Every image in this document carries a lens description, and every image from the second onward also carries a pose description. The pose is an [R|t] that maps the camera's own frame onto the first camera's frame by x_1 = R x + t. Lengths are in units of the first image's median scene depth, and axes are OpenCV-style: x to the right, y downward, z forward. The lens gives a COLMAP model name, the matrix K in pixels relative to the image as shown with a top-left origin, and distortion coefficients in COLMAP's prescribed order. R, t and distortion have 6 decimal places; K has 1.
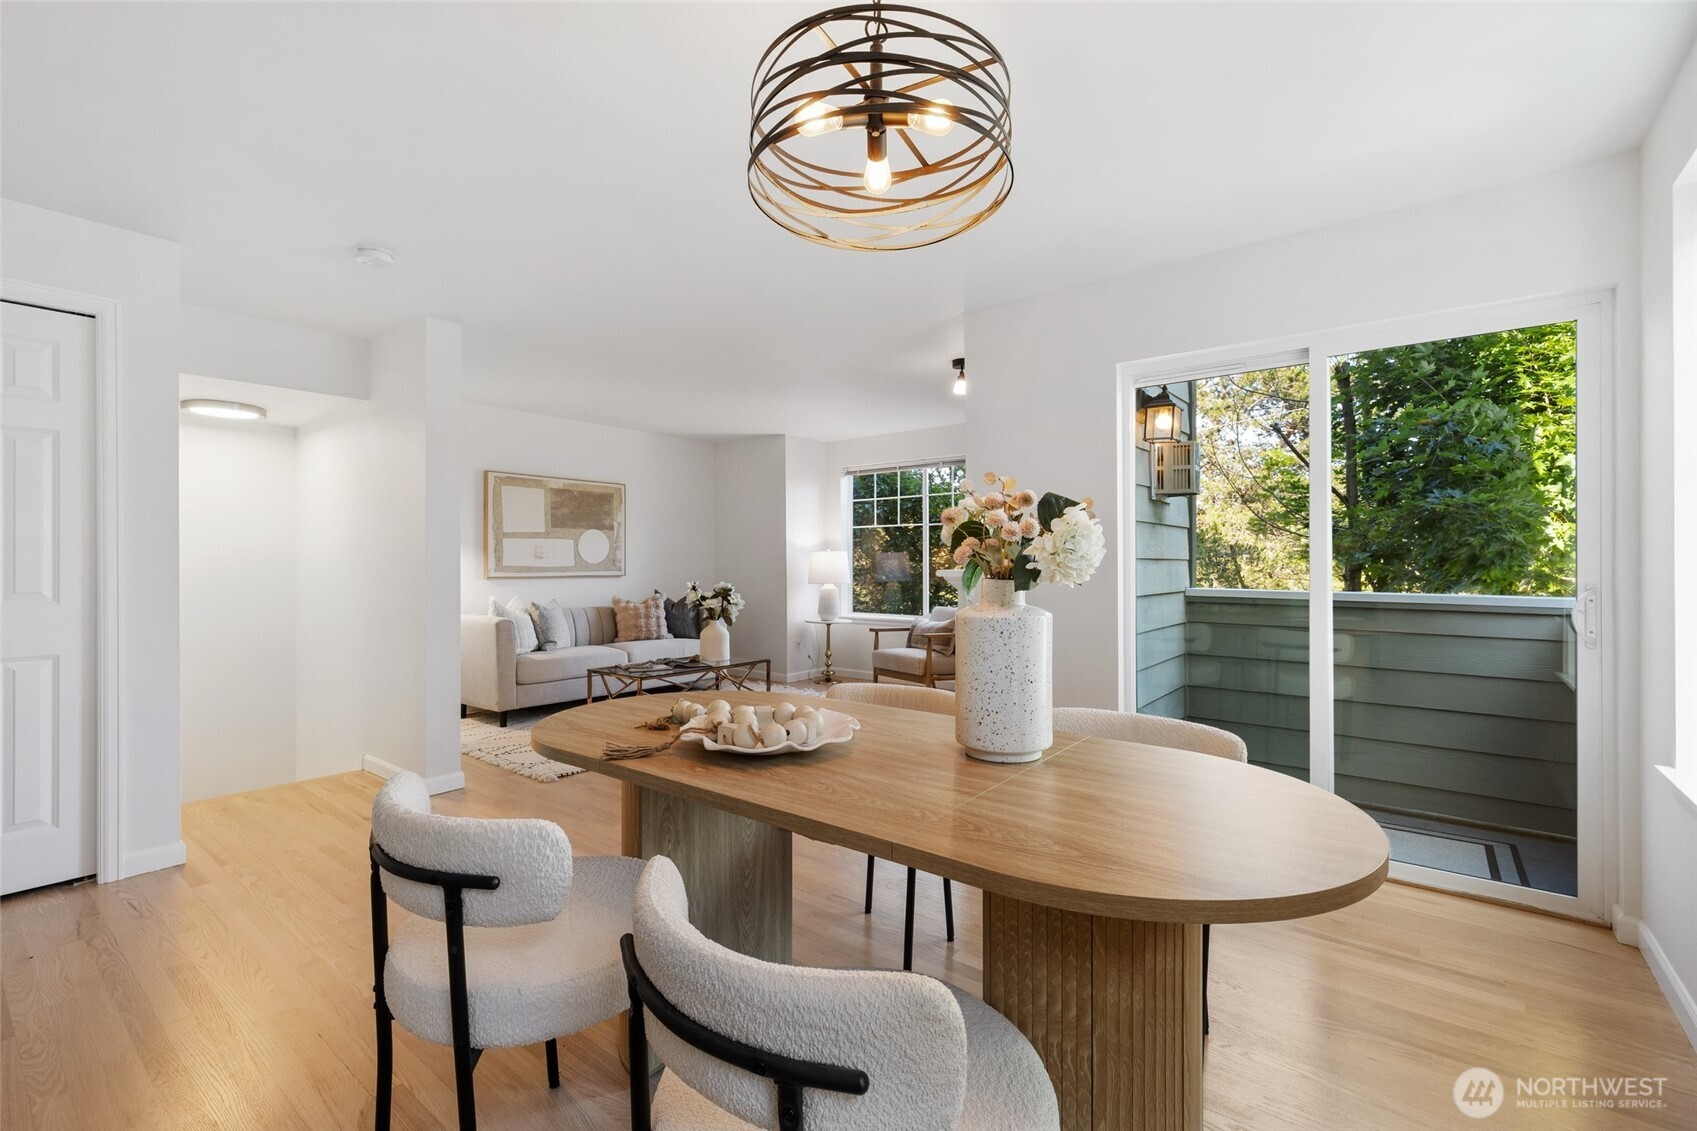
lens RADIAL K [[738.6, 0, 848.5], [0, 738.6, 565.5], [0, 0, 1]] dist [-0.000113, 0.000598]
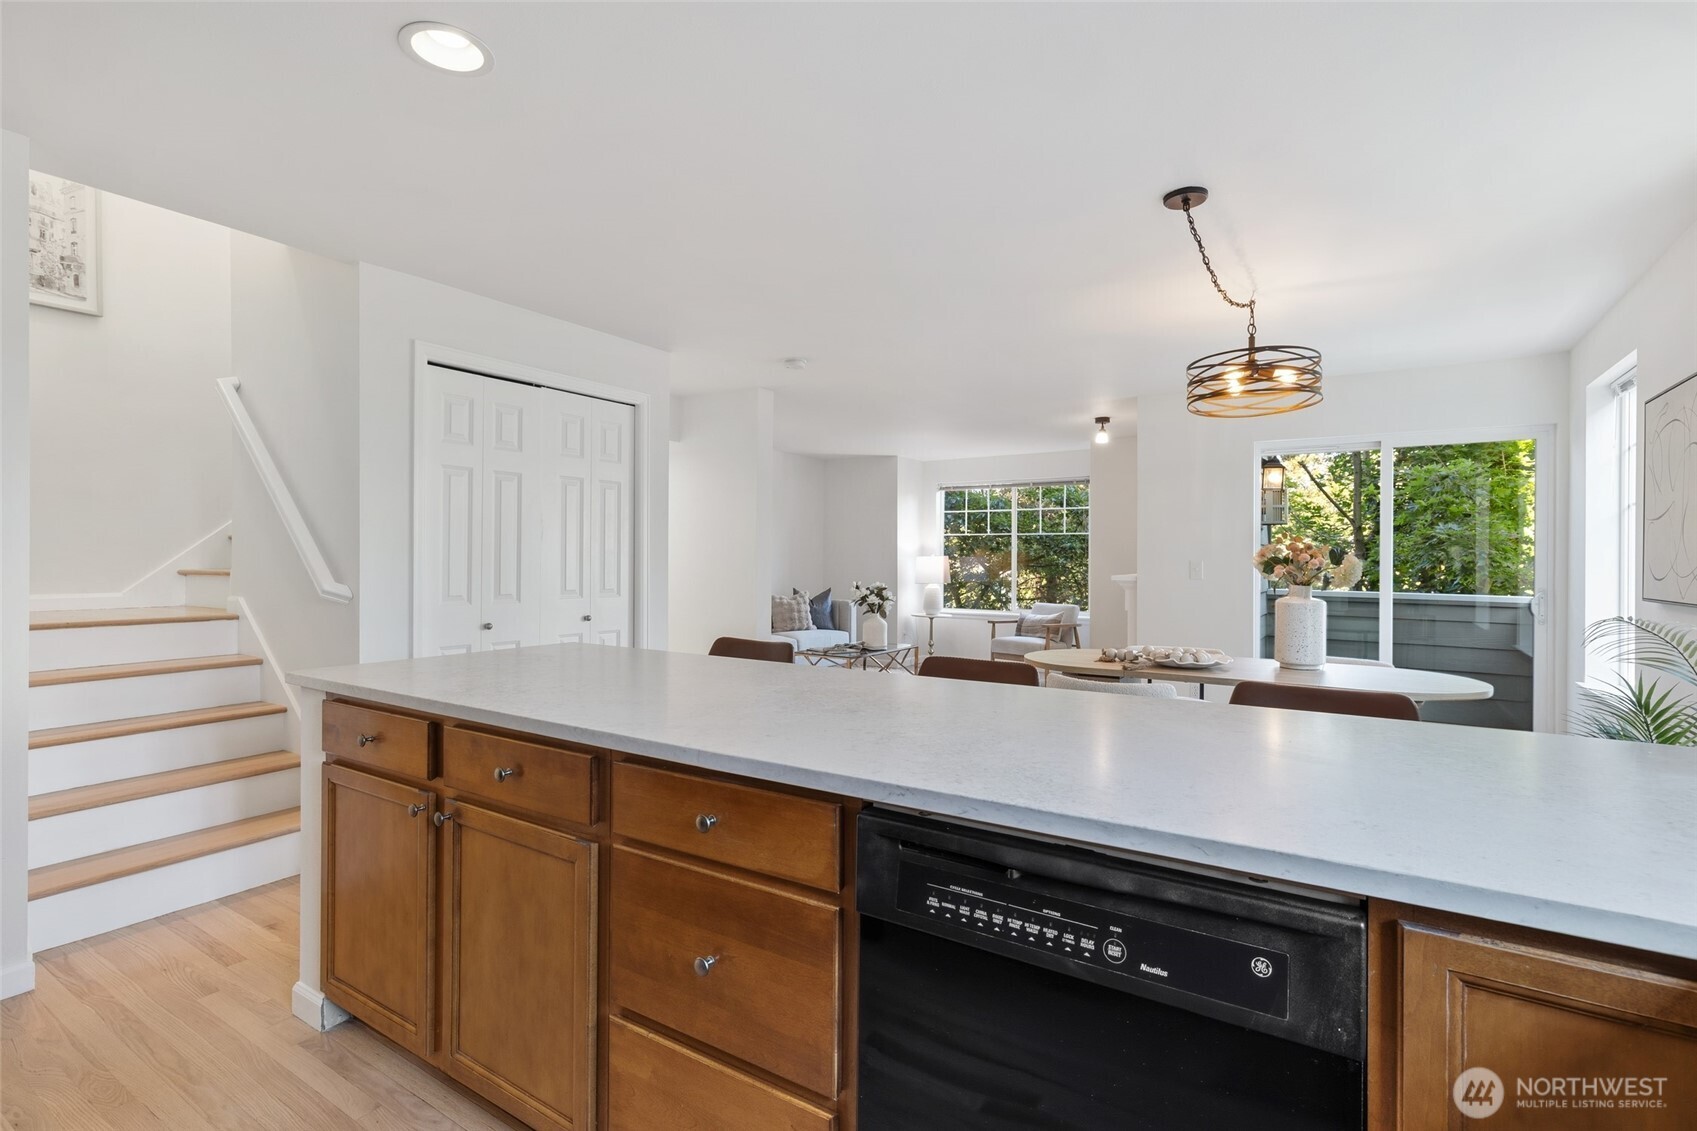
lens RADIAL K [[805.8, 0, 844.8], [0, 805.8, 560.1], [0, 0, 1]] dist [0.000520, -0.000426]
pose [[0.995704, 0.008169, 0.092231, -0.317321], [-0.007832, 0.999961, -0.004017, -0.007540], [-0.092260, 0.003277, 0.995730, -0.290578]]
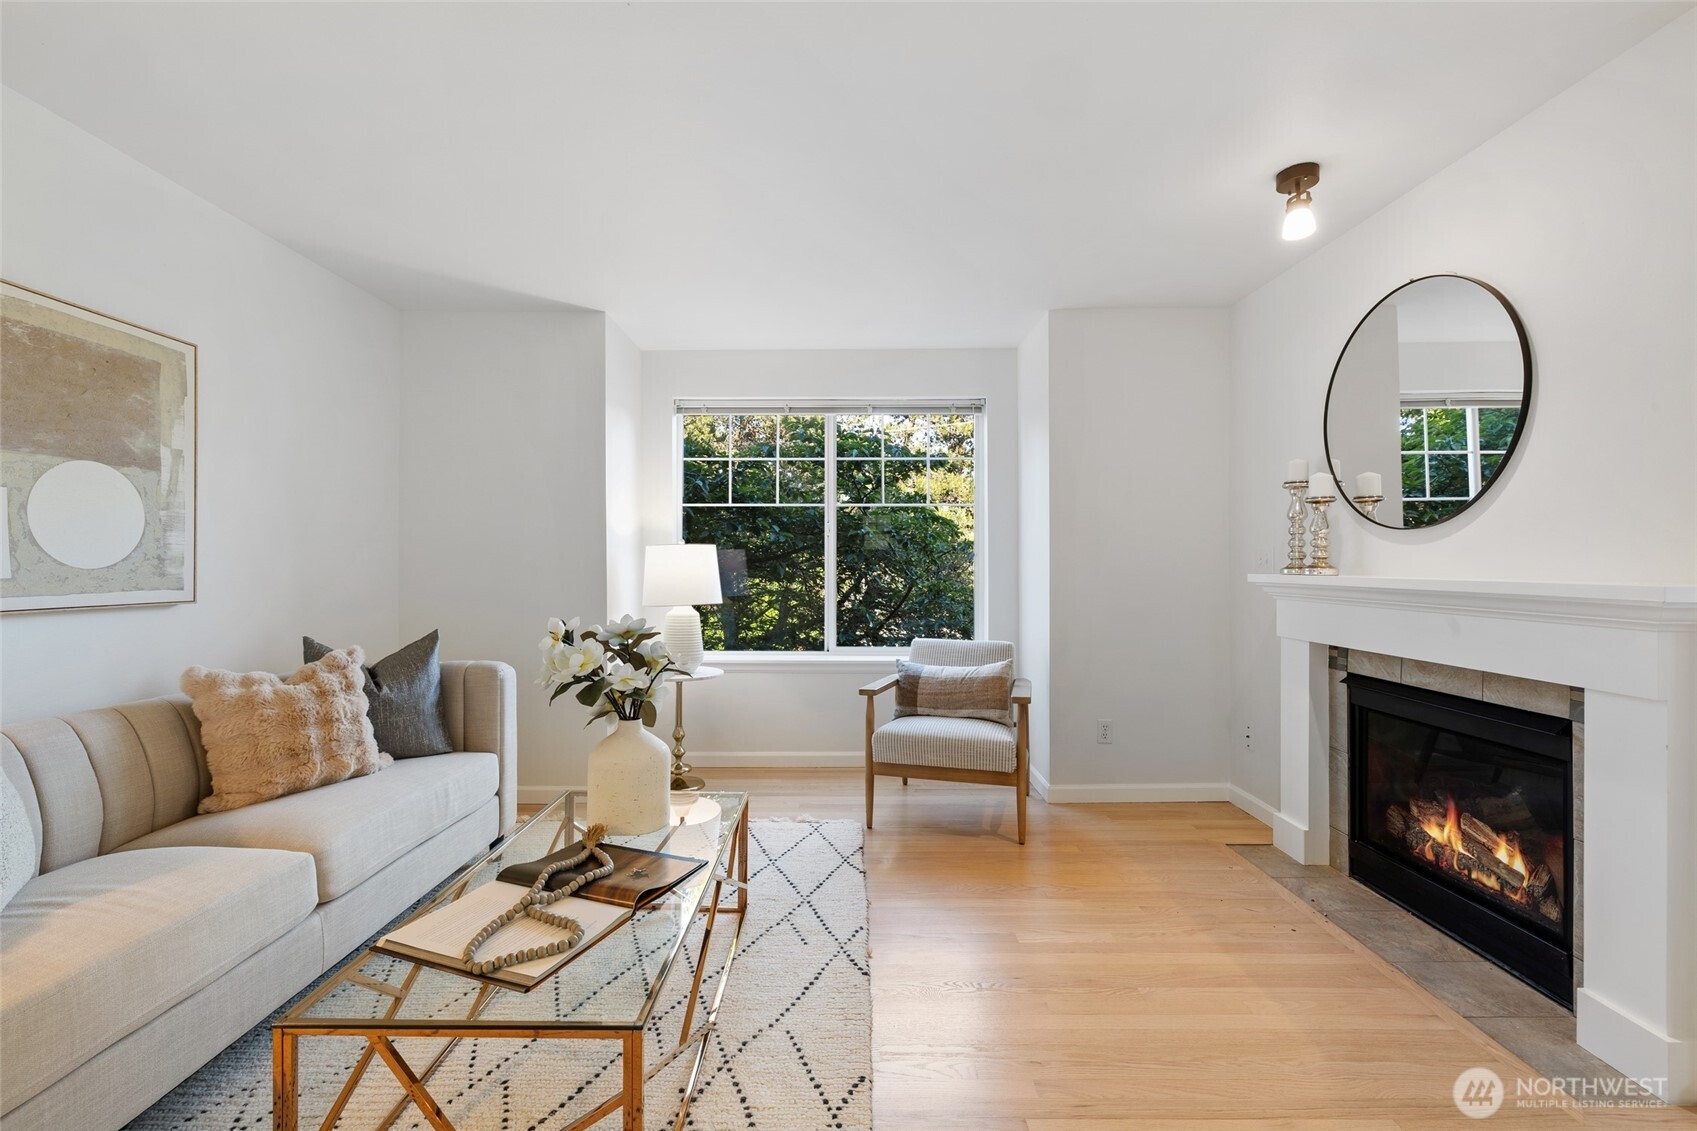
lens RADIAL K [[709.7, 0, 837.5], [0, 709.7, 556.4], [0, 0, 1]] dist [0.000369, 0.000405]
pose [[0.792374, 0.009205, 0.609966, -0.284537], [0.000314, 0.999880, -0.015497, -0.002988], [-0.610035, 0.012471, 0.792276, 0.580108]]
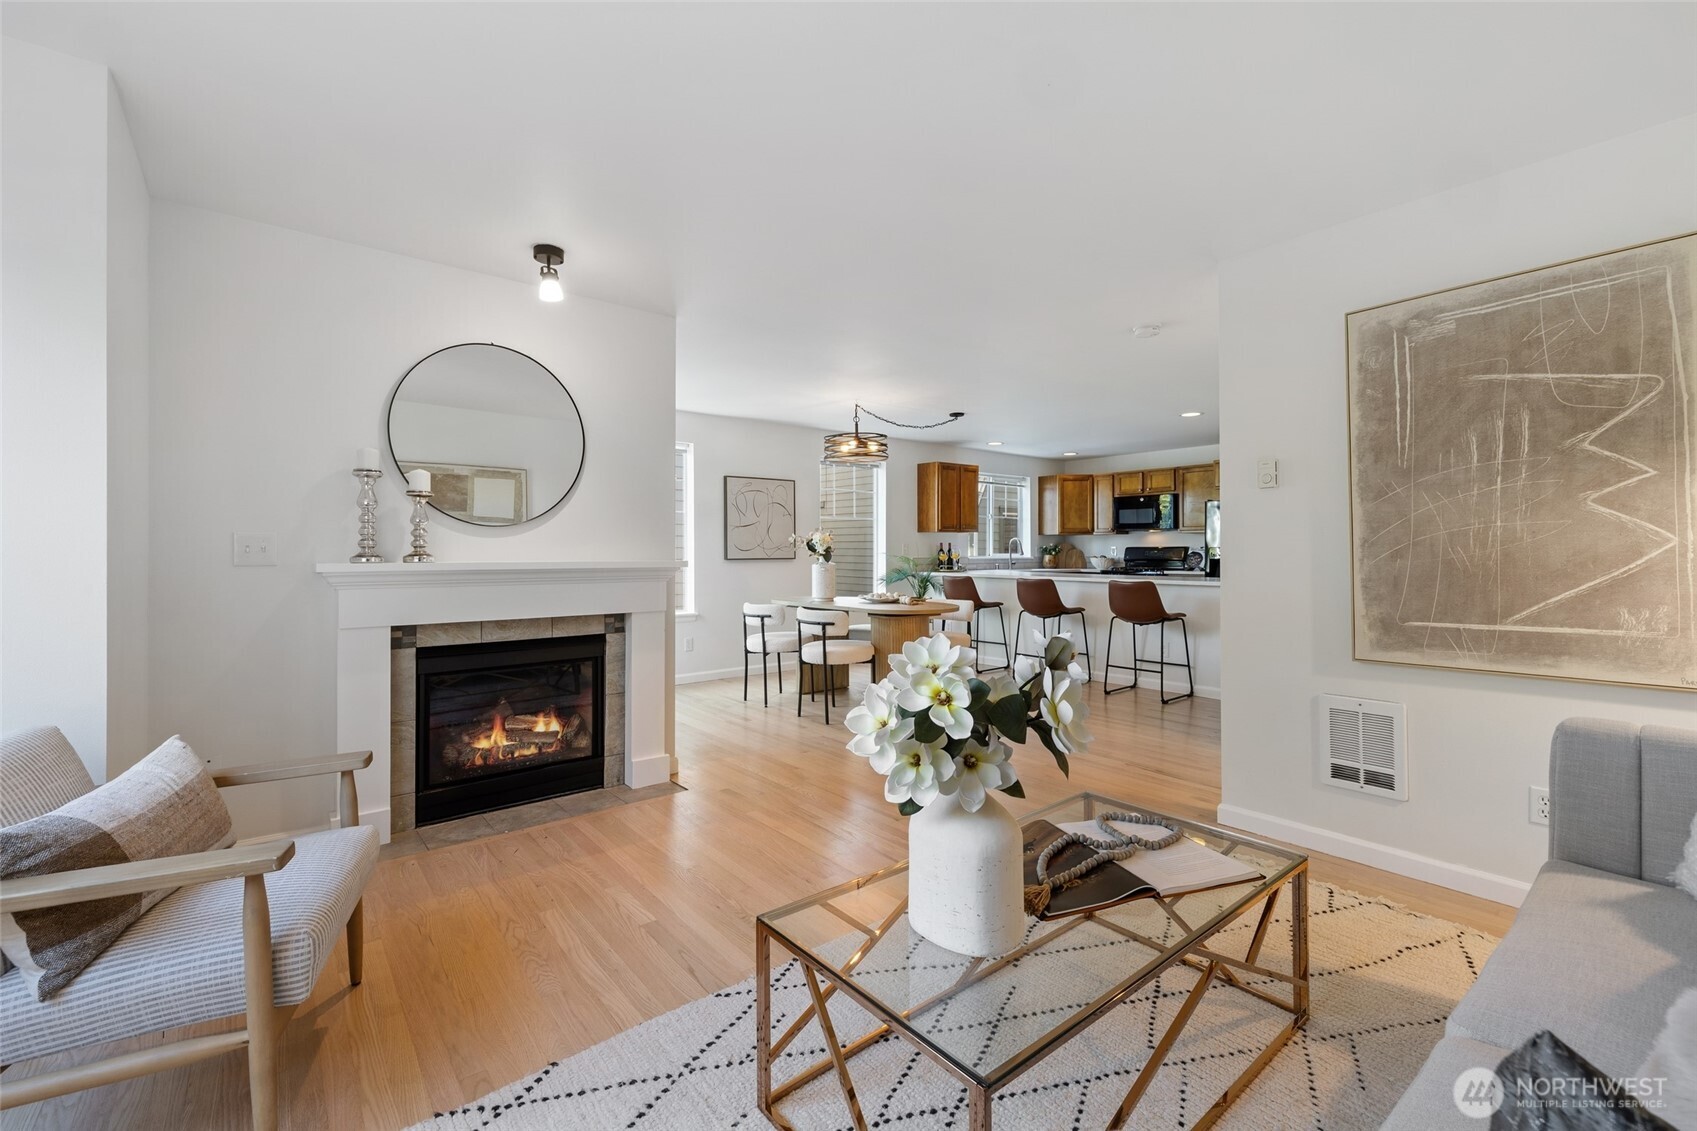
lens RADIAL K [[709.7, 0, 837.5], [0, 709.7, 556.4], [0, 0, 1]] dist [0.000369, 0.000405]
pose [[-0.973379, 0.002800, 0.229186, -0.173383], [0.005299, 0.999933, 0.010288, -0.005428], [-0.229142, 0.011229, -0.973328, 1.118381]]
